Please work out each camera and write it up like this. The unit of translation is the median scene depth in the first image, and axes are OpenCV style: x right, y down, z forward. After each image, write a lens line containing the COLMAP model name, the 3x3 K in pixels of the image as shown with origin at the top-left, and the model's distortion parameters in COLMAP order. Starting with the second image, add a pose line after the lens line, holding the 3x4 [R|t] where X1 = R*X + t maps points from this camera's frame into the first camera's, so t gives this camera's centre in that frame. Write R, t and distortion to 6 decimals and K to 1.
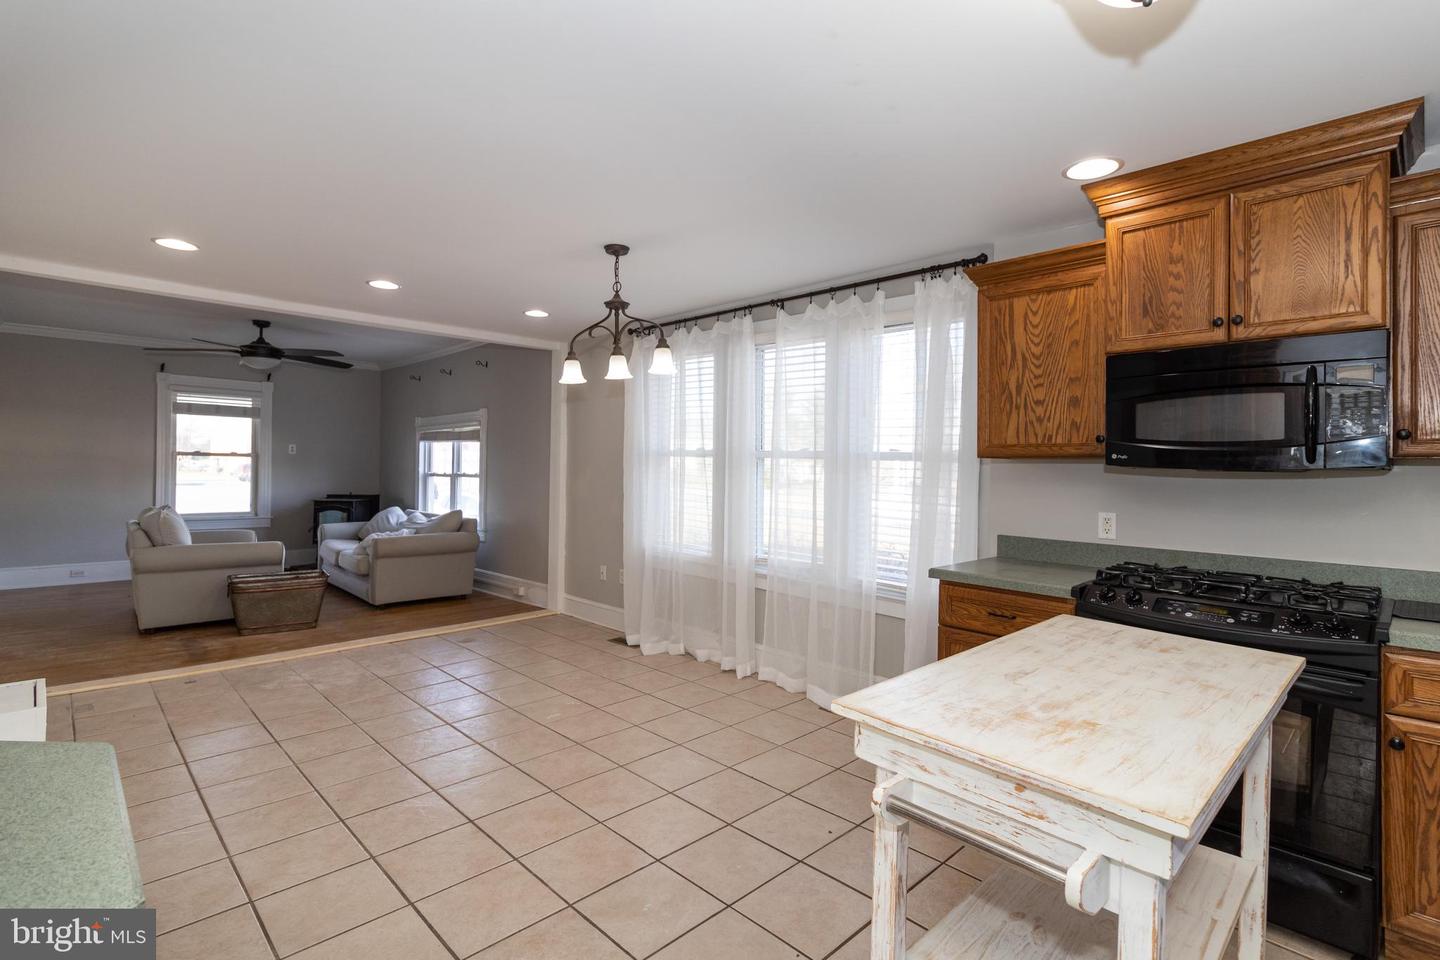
lens RADIAL K [[672.6, 0, 731.3], [0, 672.6, 458.5], [0, 0, 1]] dist [-0.000718, -0.000171]
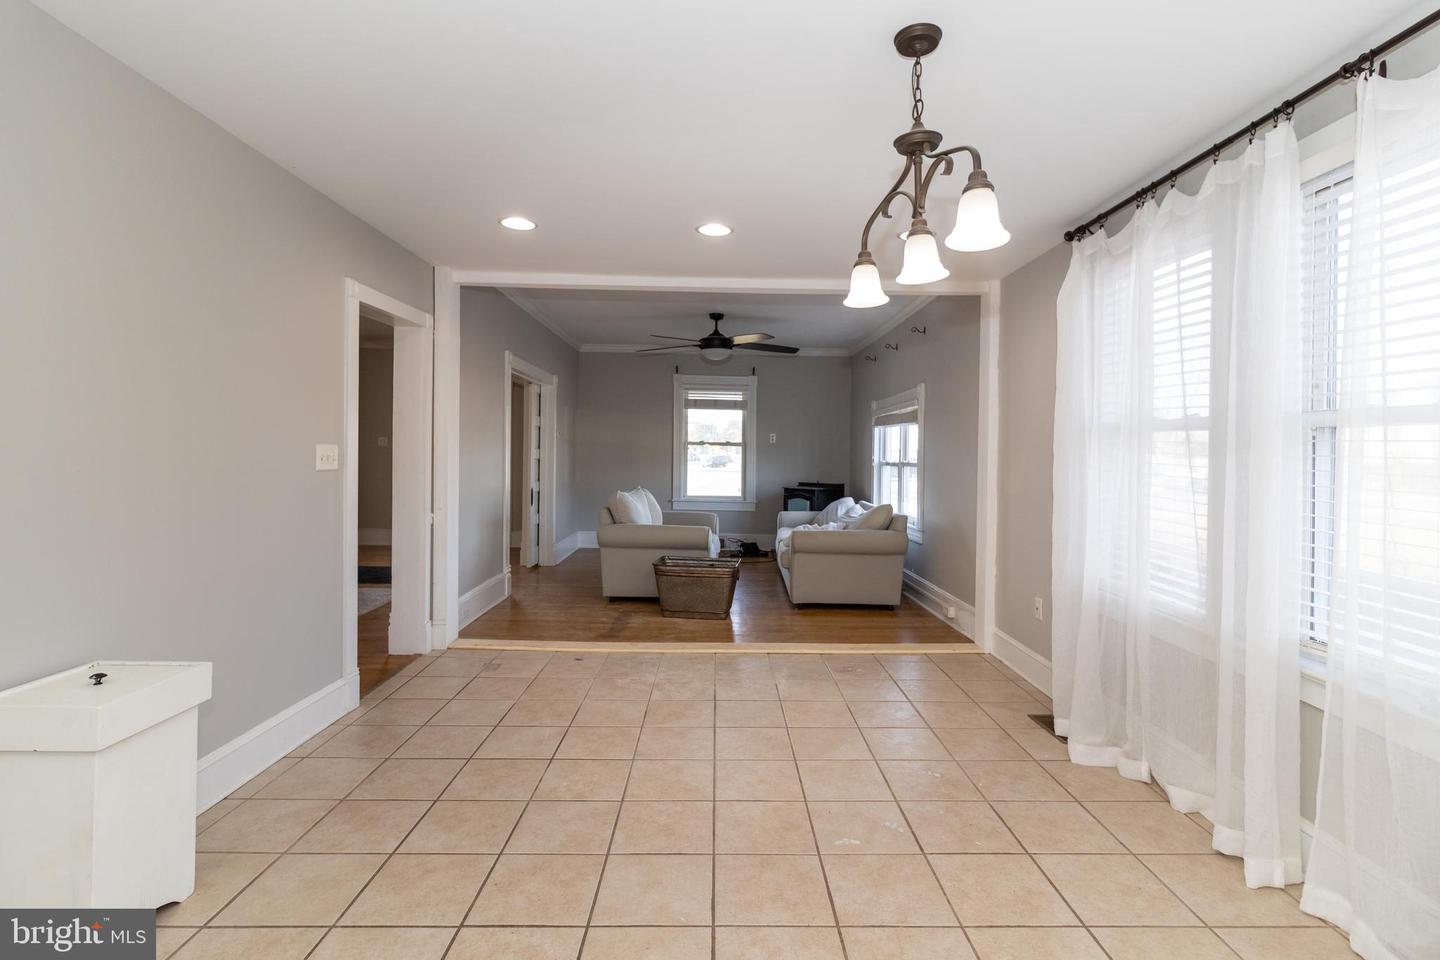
lens RADIAL K [[681.2, 0, 736.6], [0, 681.2, 458.8], [0, 0, 1]] dist [0.005141, 0.000220]
pose [[0.723222, 0.004207, -0.690603, 0.079672], [0.002869, 0.999955, 0.009097, 0.016018], [0.690610, -0.008561, 0.723177, 0.379290]]
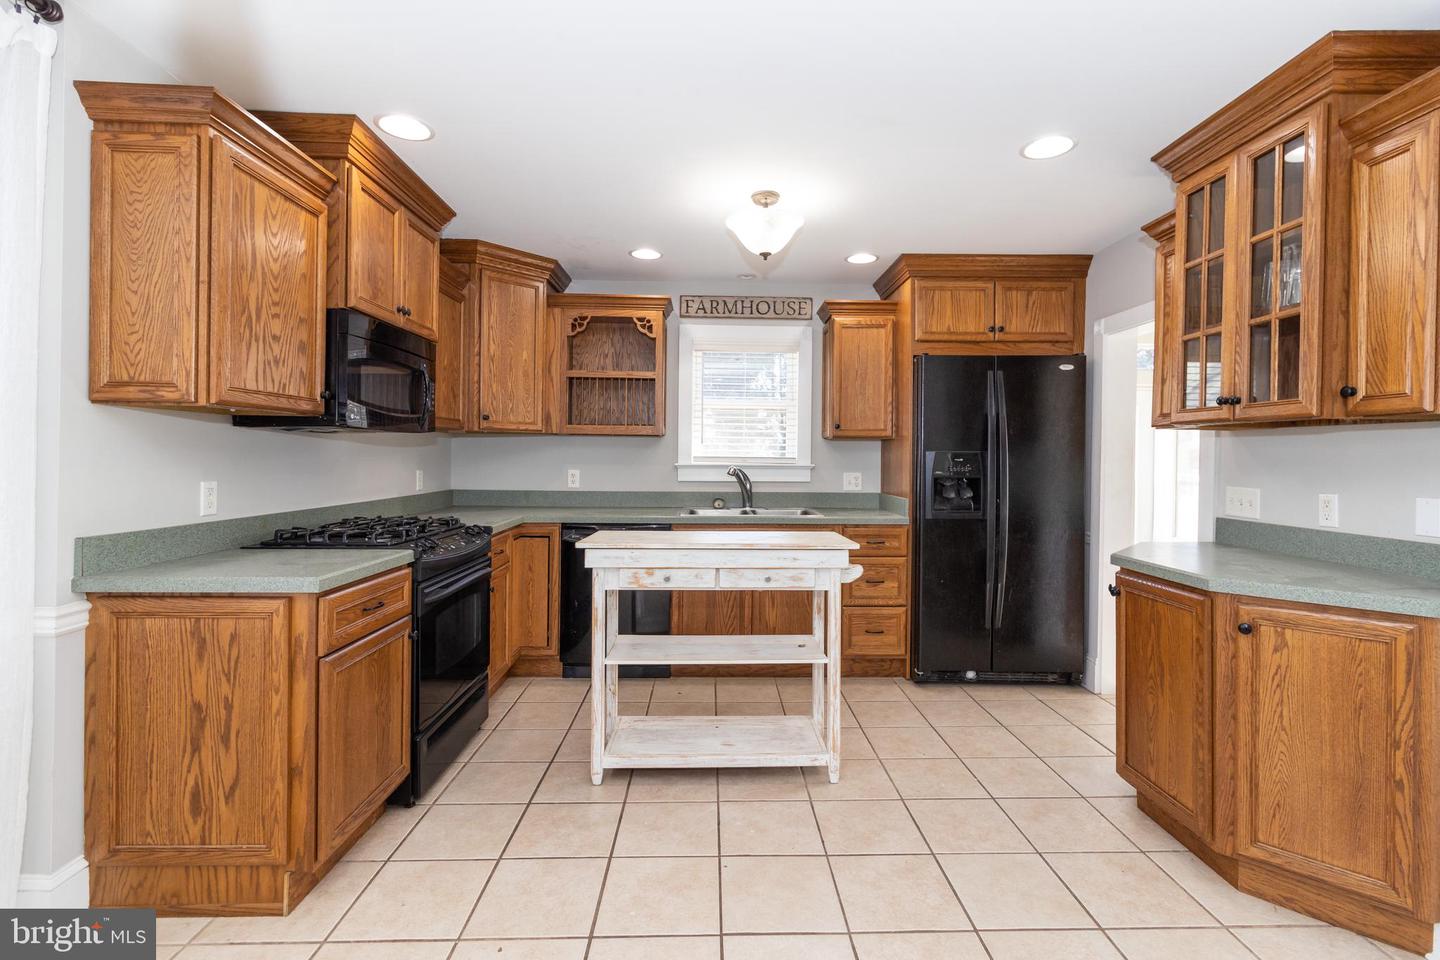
lens RADIAL K [[657.0, 0, 724.7], [0, 657.0, 453.6], [0, 0, 1]] dist [-0.000028, -0.000198]
pose [[-0.719617, -0.020559, 0.694067, -0.262941], [-0.029206, 0.999573, -0.000672, 0.019942], [-0.693757, -0.020755, -0.719910, 0.736404]]
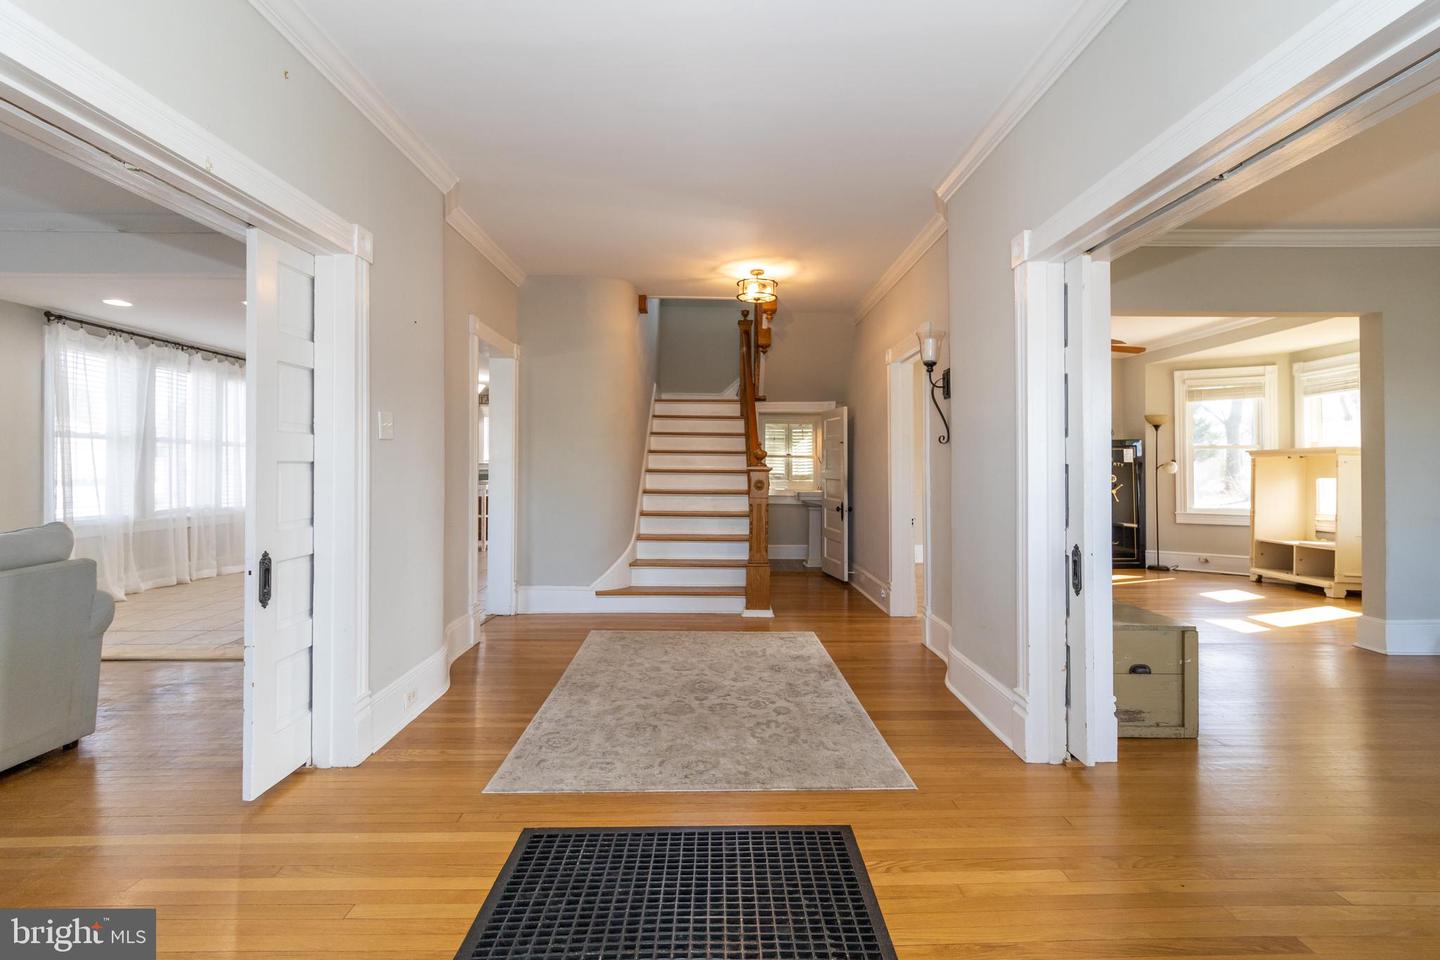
lens RADIAL K [[681.2, 0, 736.6], [0, 681.2, 458.8], [0, 0, 1]] dist [0.005141, 0.000220]
pose [[-0.724116, -0.001232, 0.689678, -1.920996], [-0.015093, 0.999787, -0.014060, 0.036707], [-0.689513, -0.020590, -0.723980, 1.220775]]
